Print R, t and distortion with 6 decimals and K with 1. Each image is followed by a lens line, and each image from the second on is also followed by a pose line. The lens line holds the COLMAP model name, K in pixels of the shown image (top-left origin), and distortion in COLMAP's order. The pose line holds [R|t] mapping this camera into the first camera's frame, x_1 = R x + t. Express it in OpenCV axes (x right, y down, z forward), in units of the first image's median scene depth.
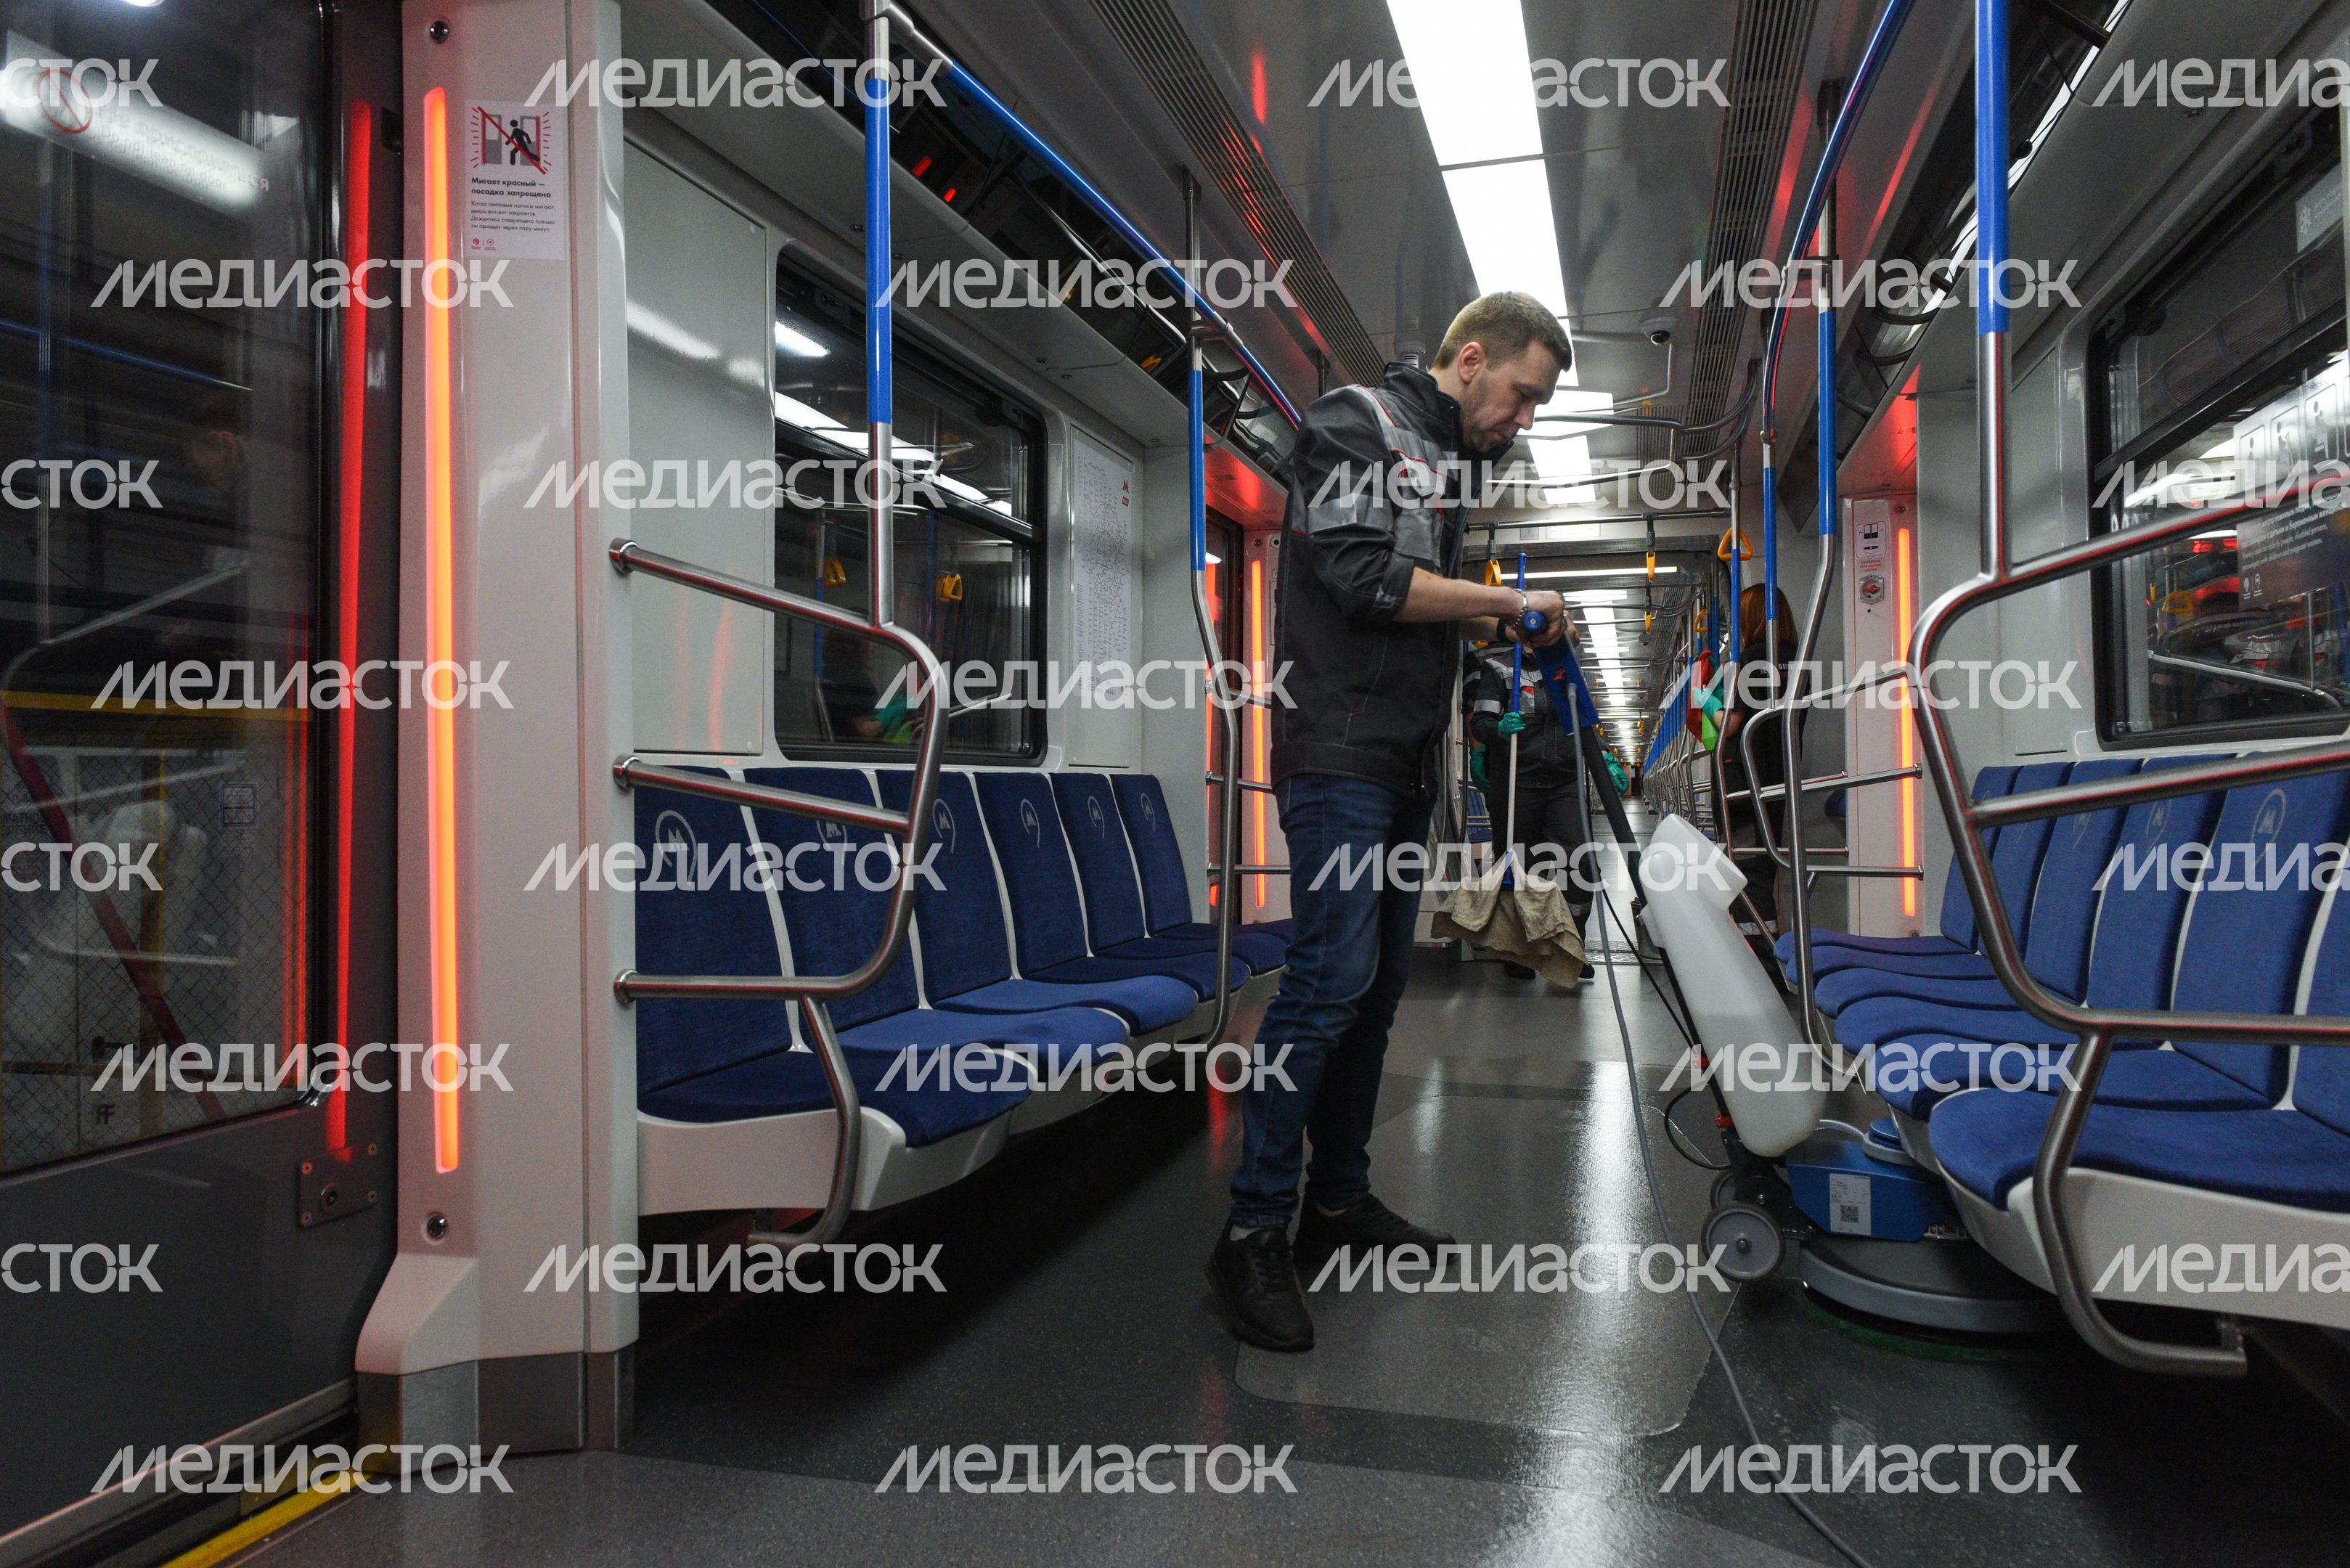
lens RADIAL K [[1575.2, 0, 1161.3], [0, 1575.2, 809.2], [0, 0, 1]] dist [0.010416, -0.010928]
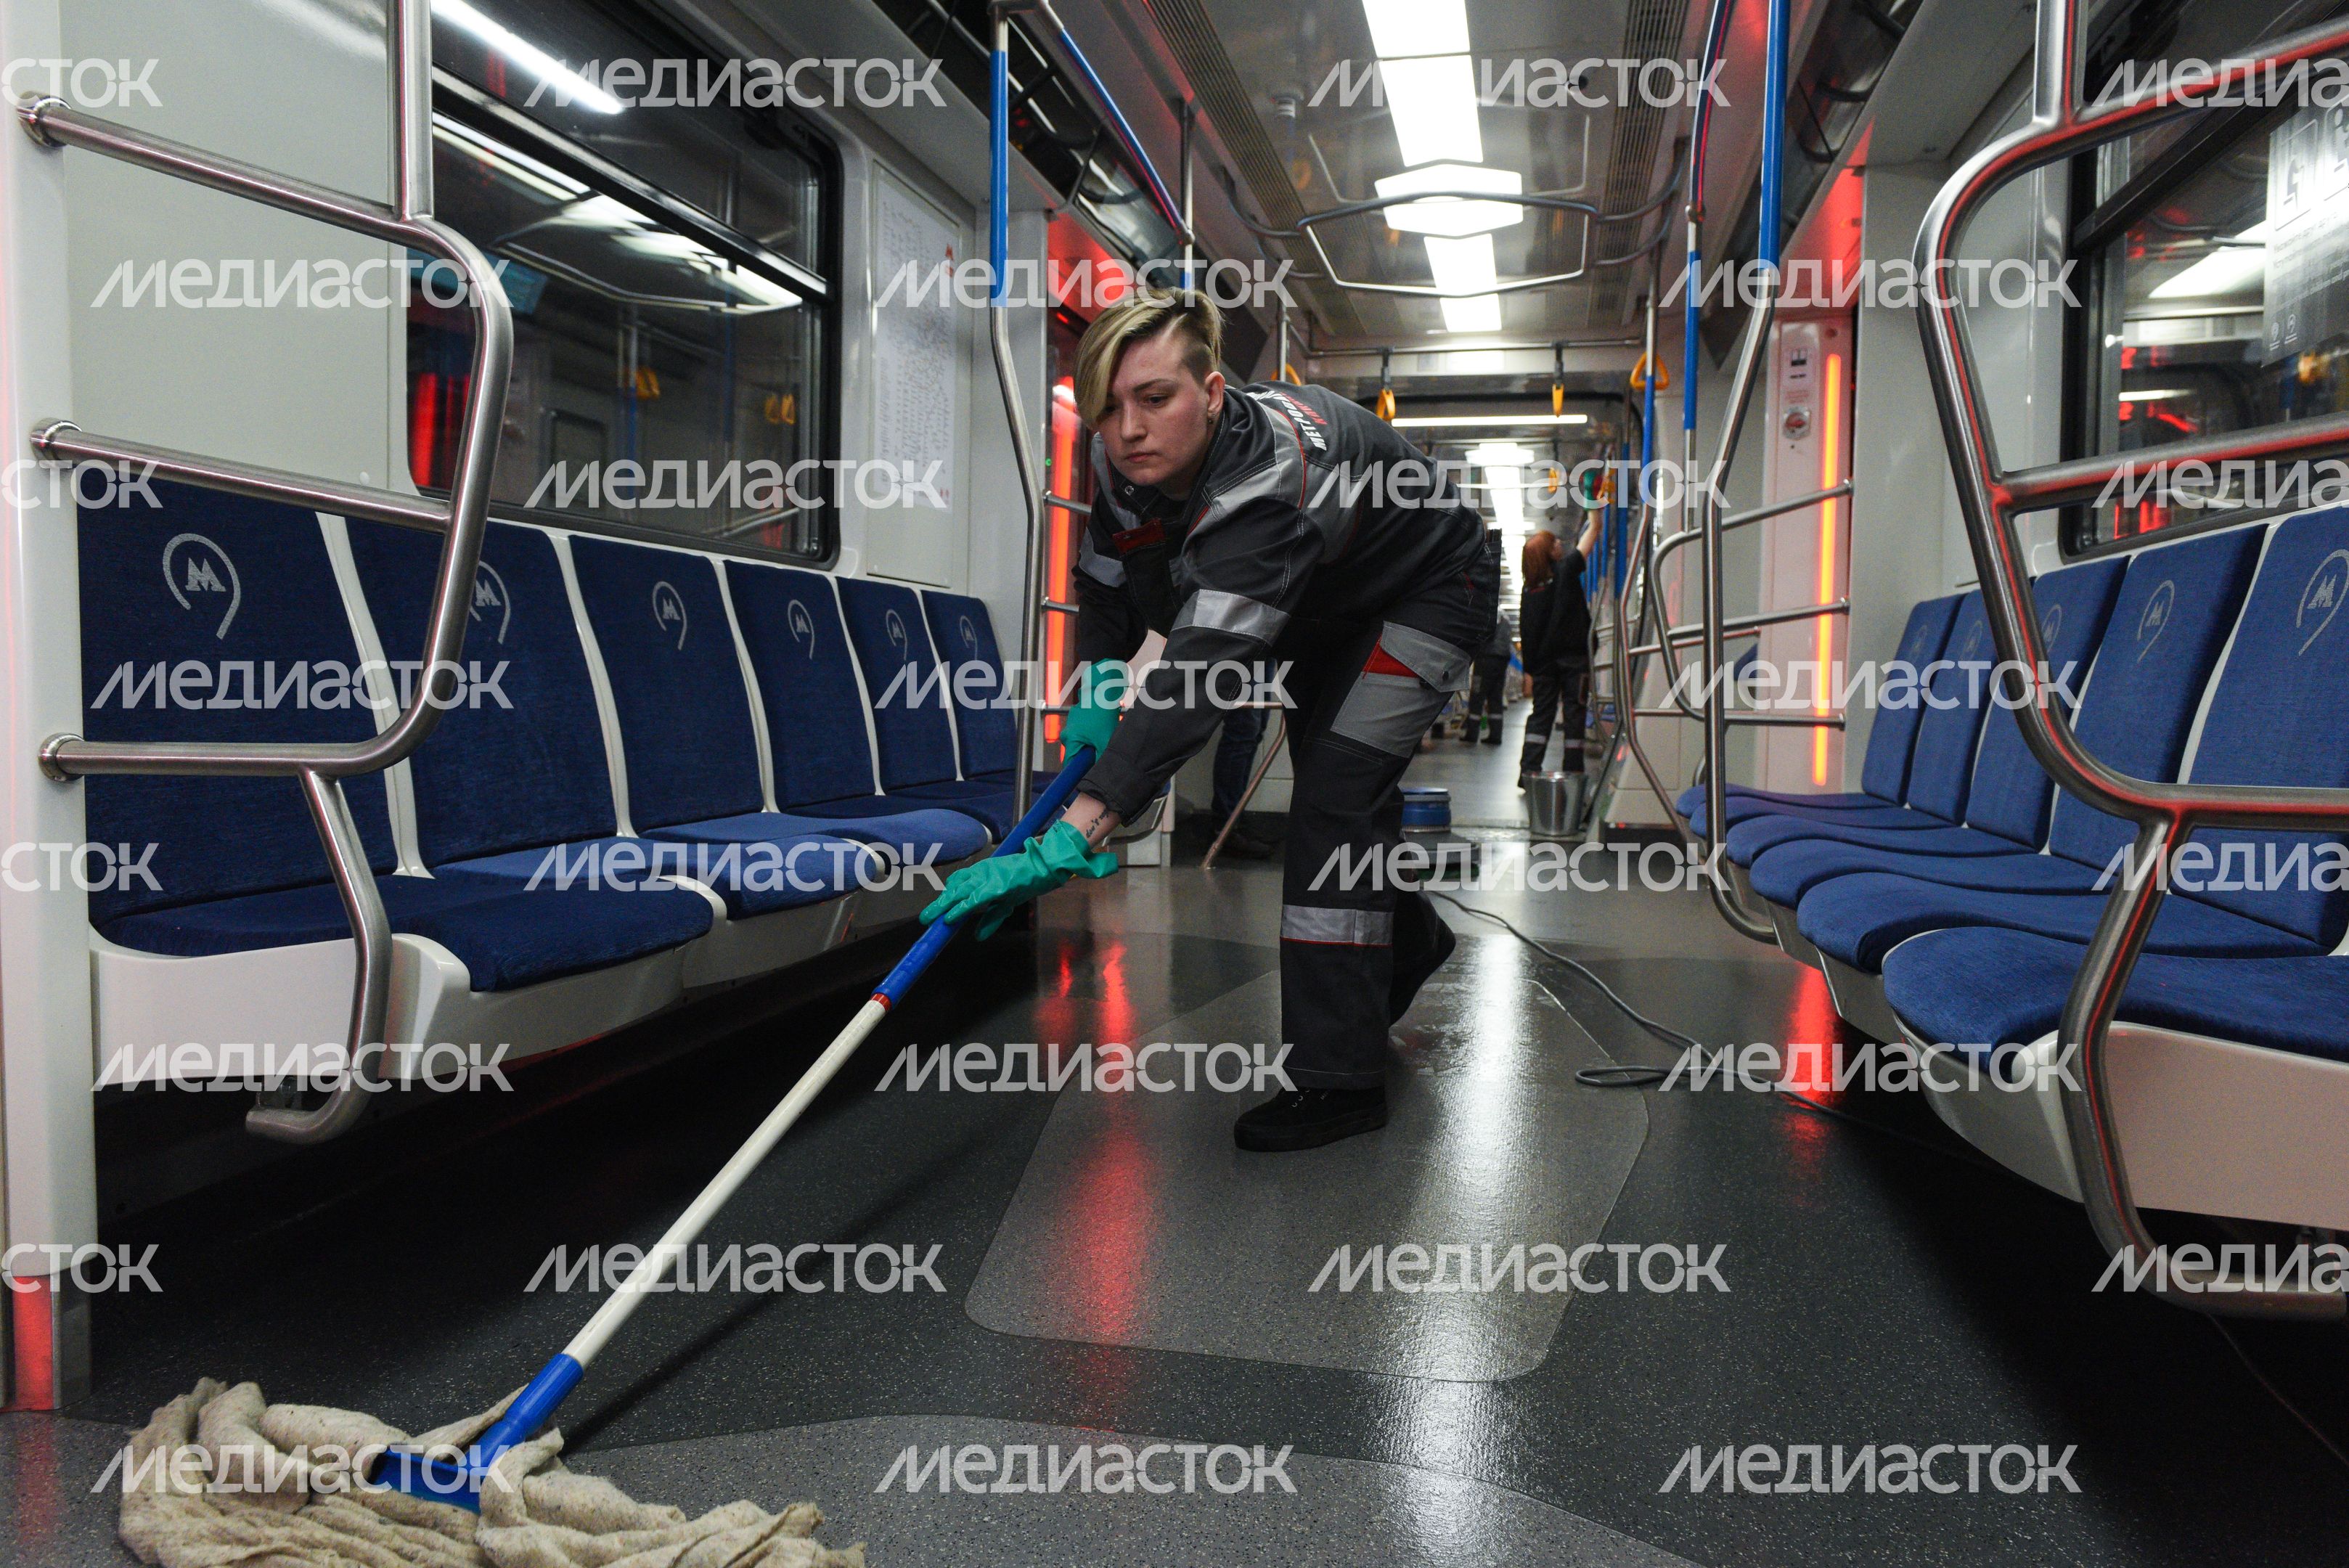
lens RADIAL K [[1574.6, 0, 1155.5], [0, 1574.6, 819.5], [0, 0, 1]] dist [0.010416, -0.010928]
pose [[0.998326, 0.015467, 0.055725, 0.052105], [-0.019465, 0.997220, 0.071928, 0.041231], [-0.054458, -0.072893, 0.995852, 0.145933]]
